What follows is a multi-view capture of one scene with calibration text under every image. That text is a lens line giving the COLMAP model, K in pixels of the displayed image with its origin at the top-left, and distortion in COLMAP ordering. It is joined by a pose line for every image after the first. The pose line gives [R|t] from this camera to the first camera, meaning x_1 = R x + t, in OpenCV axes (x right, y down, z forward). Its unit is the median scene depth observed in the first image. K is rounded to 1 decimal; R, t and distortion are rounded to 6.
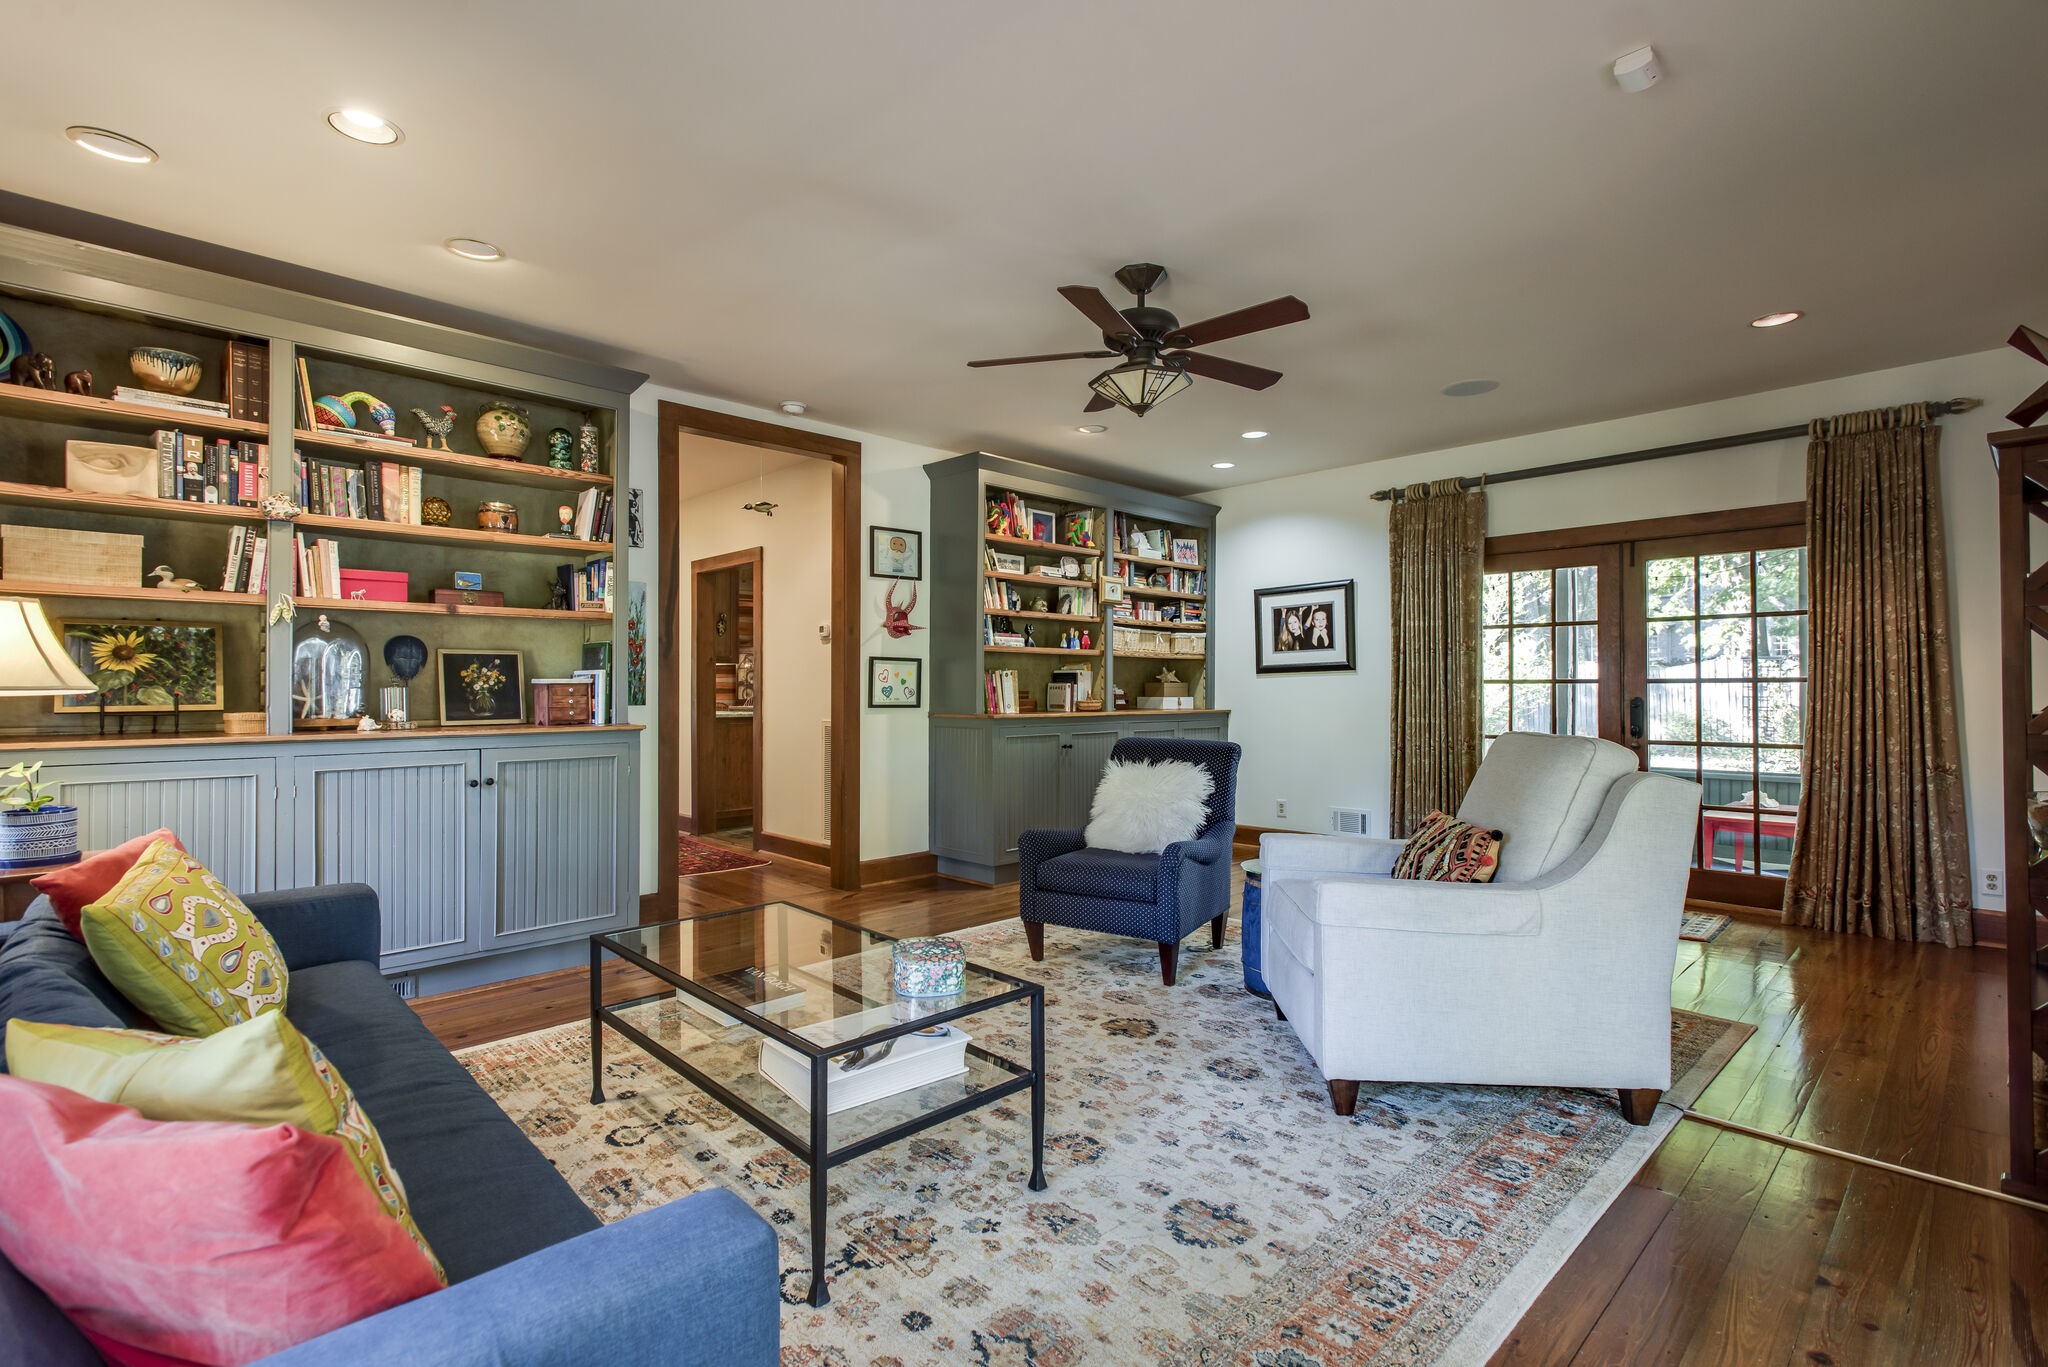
lens RADIAL K [[941.0, 0, 993.7], [0, 941.0, 685.9], [0, 0, 1]] dist [0.019518, -0.000068]
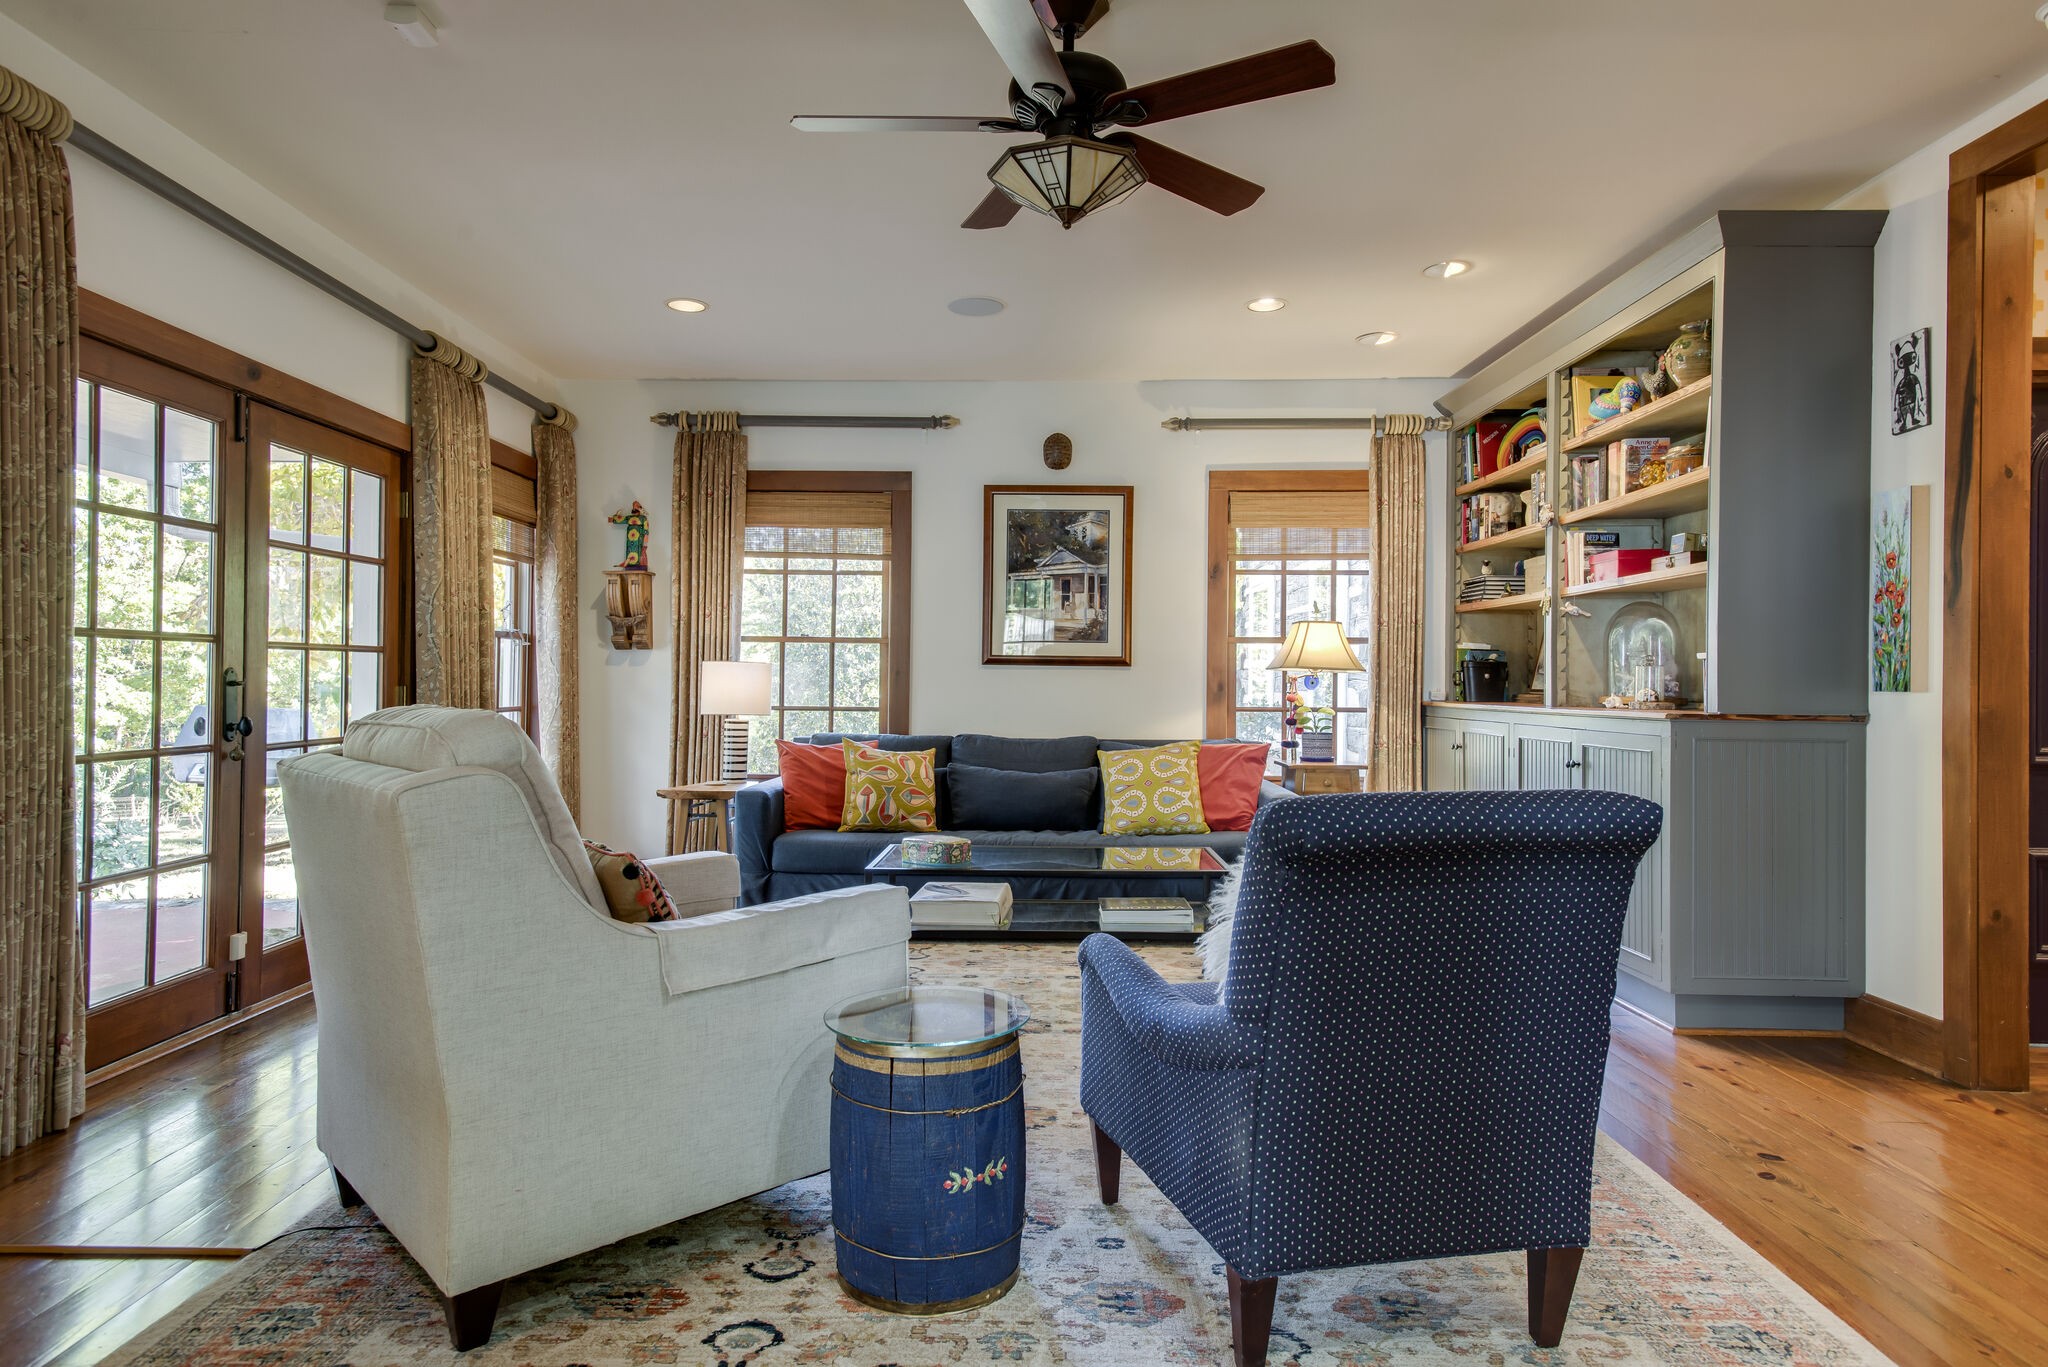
lens RADIAL K [[1190.8, 0, 1018.3], [0, 1190.8, 667.4], [0, 0, 1]] dist [0.041687, -0.013137]
pose [[-0.677185, -0.010784, -0.735734, 0.642958], [-0.004637, 0.999935, -0.010388, 0.017394], [0.735798, -0.003623, -0.677191, 1.241081]]
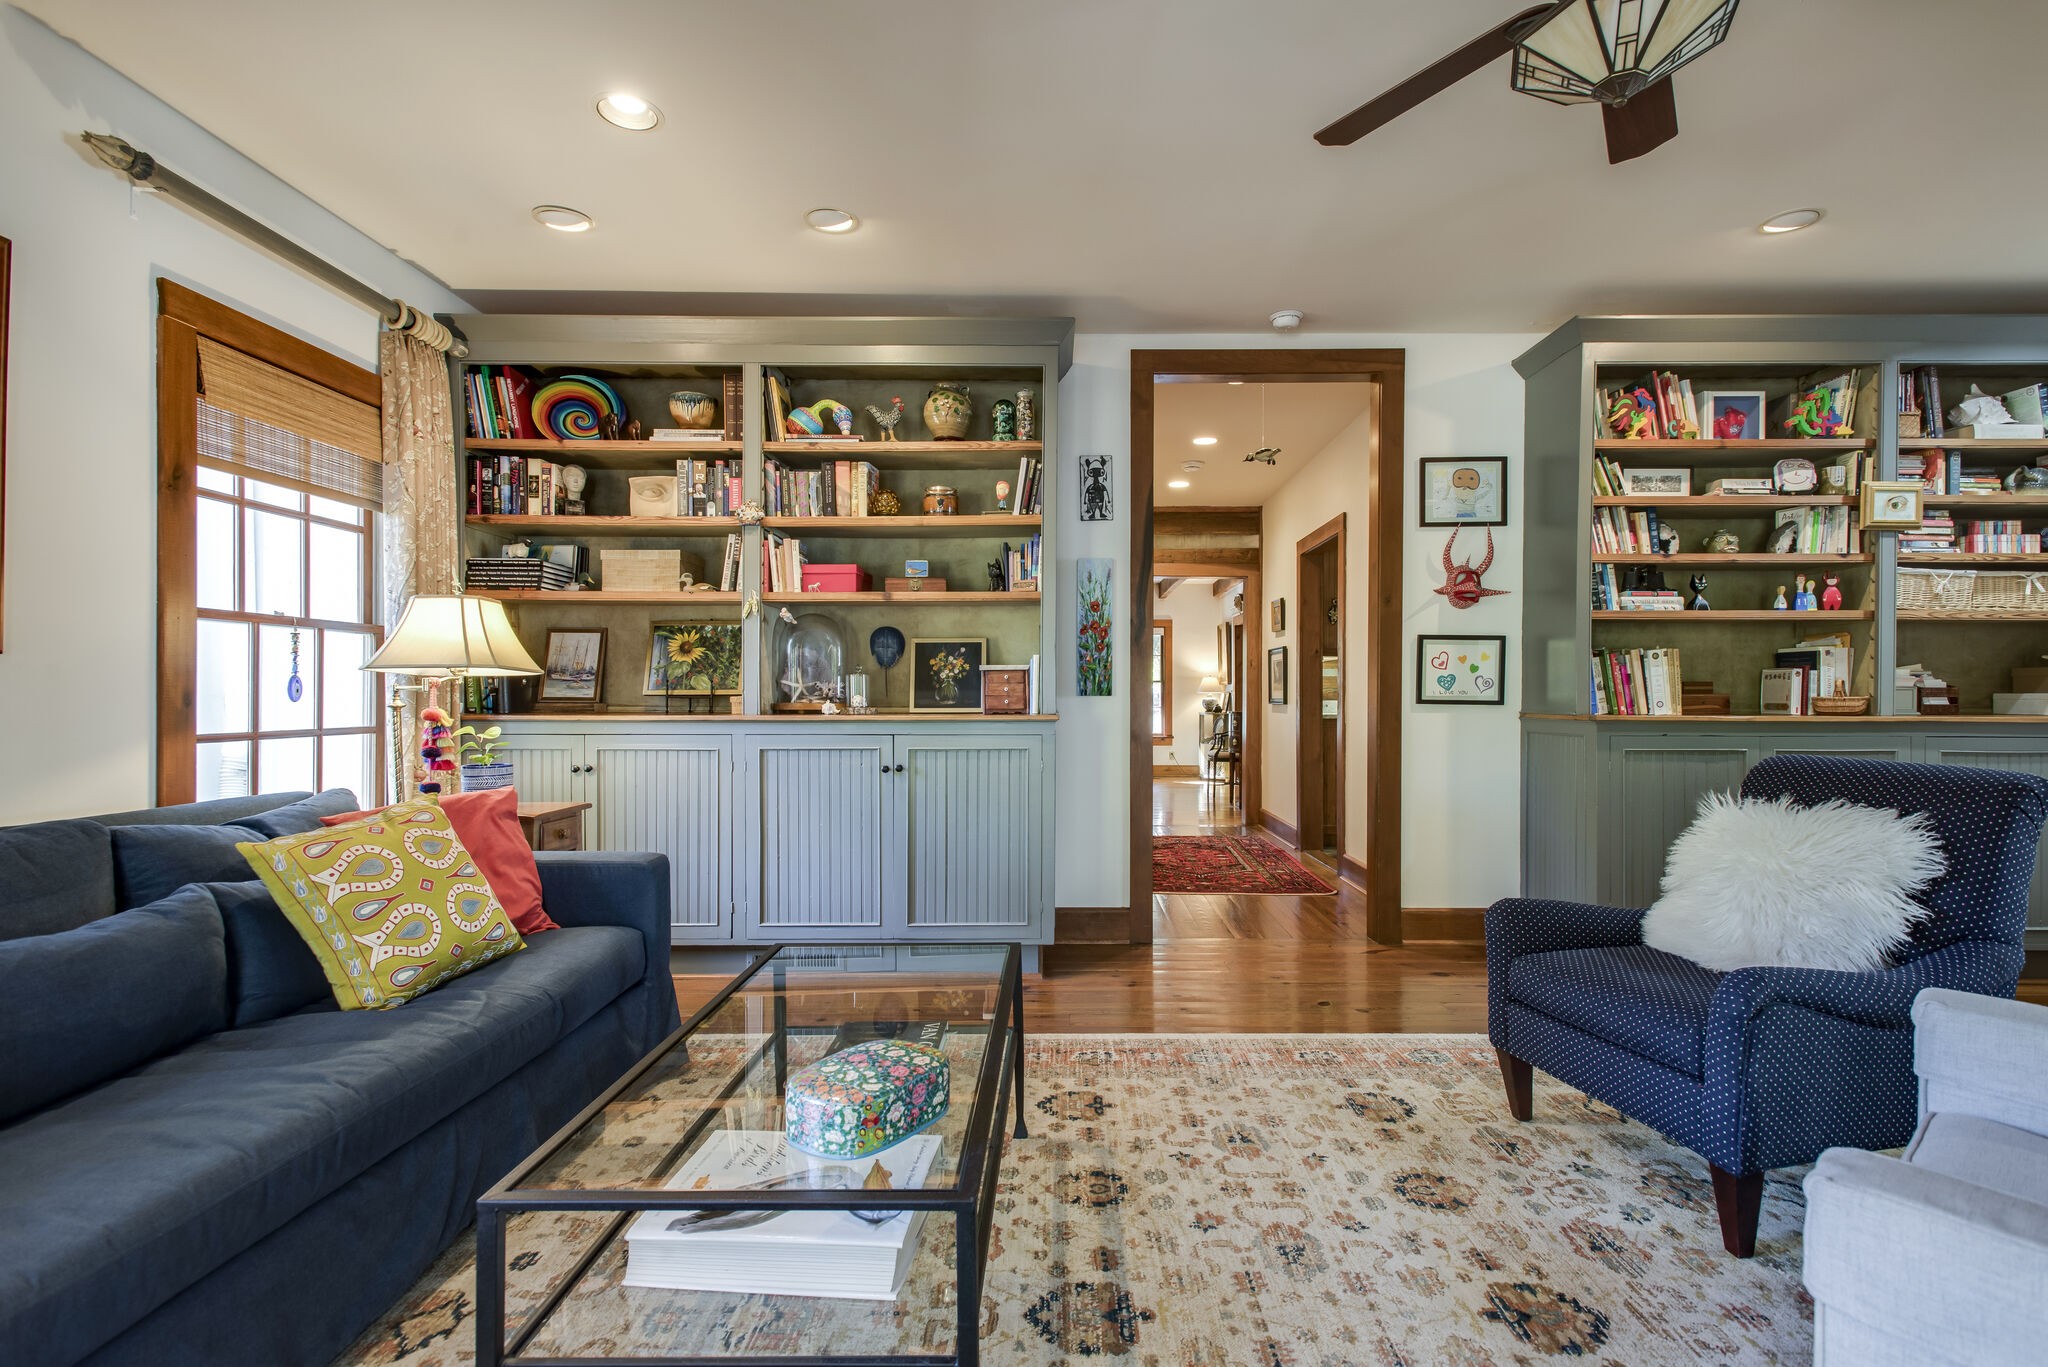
lens RADIAL K [[951.4, 0, 1051.7], [0, 951.4, 703.0], [0, 0, 1]] dist [0.020311, -0.007430]
pose [[0.733766, 0.006294, -0.679374, 0.227138], [-0.000022, 0.999957, 0.009241, 0.021363], [0.679403, -0.006765, 0.733734, 0.336961]]
